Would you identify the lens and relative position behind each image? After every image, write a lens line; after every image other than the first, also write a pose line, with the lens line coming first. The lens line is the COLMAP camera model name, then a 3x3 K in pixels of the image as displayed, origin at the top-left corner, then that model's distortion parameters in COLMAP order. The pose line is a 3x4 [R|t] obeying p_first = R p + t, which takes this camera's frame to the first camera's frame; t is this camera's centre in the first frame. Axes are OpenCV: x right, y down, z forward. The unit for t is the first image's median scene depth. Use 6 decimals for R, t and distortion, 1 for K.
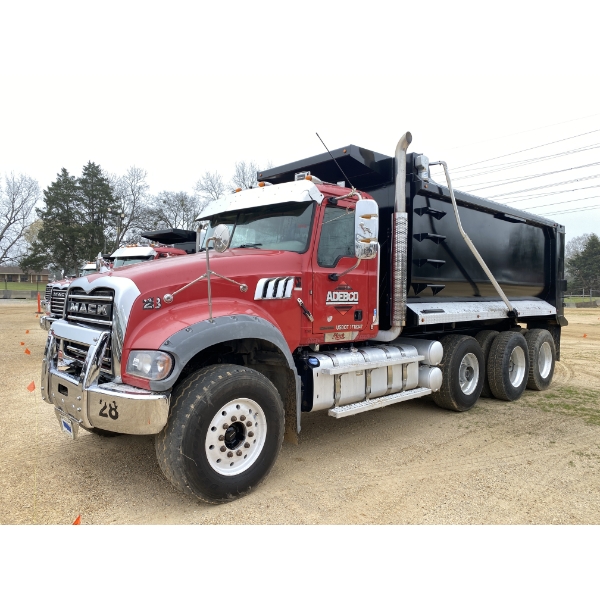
lens RADIAL K [[451.0, 0, 303.2], [0, 451.0, 308.4], [0, 0, 1]] dist [0.074183, -0.015555]
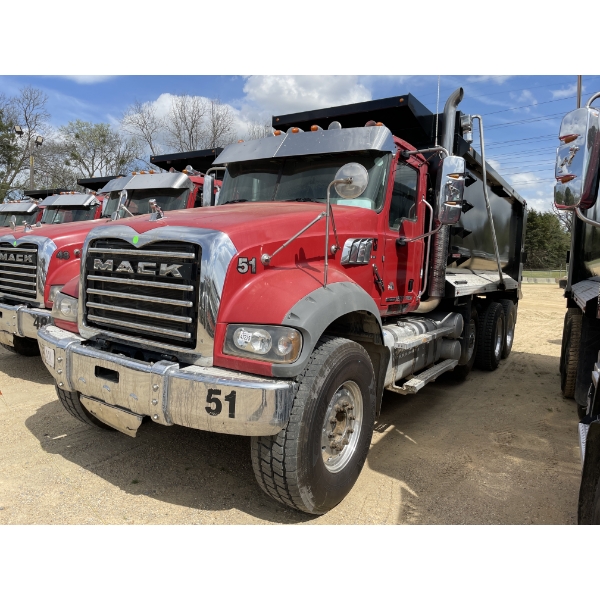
lens RADIAL K [[451.0, 0, 304.7], [0, 451.0, 296.6], [0, 0, 1]] dist [0.074183, -0.015555]
pose [[0.969251, 0.023009, 0.244996, -0.341114], [-0.036988, 0.997930, 0.052614, -0.001447], [-0.243278, -0.060058, 0.968095, 0.174895]]
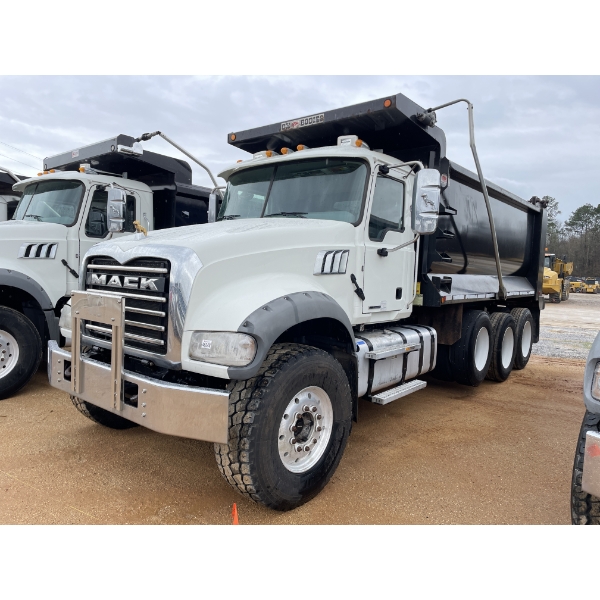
lens RADIAL K [[451.0, 0, 297.9], [0, 451.0, 297.2], [0, 0, 1]] dist [0.074183, -0.015555]
pose [[0.989882, 0.017047, 0.140864, -0.238806], [-0.021667, 0.999274, 0.031333, -0.003640], [-0.140228, -0.034068, 0.989533, 0.105722]]
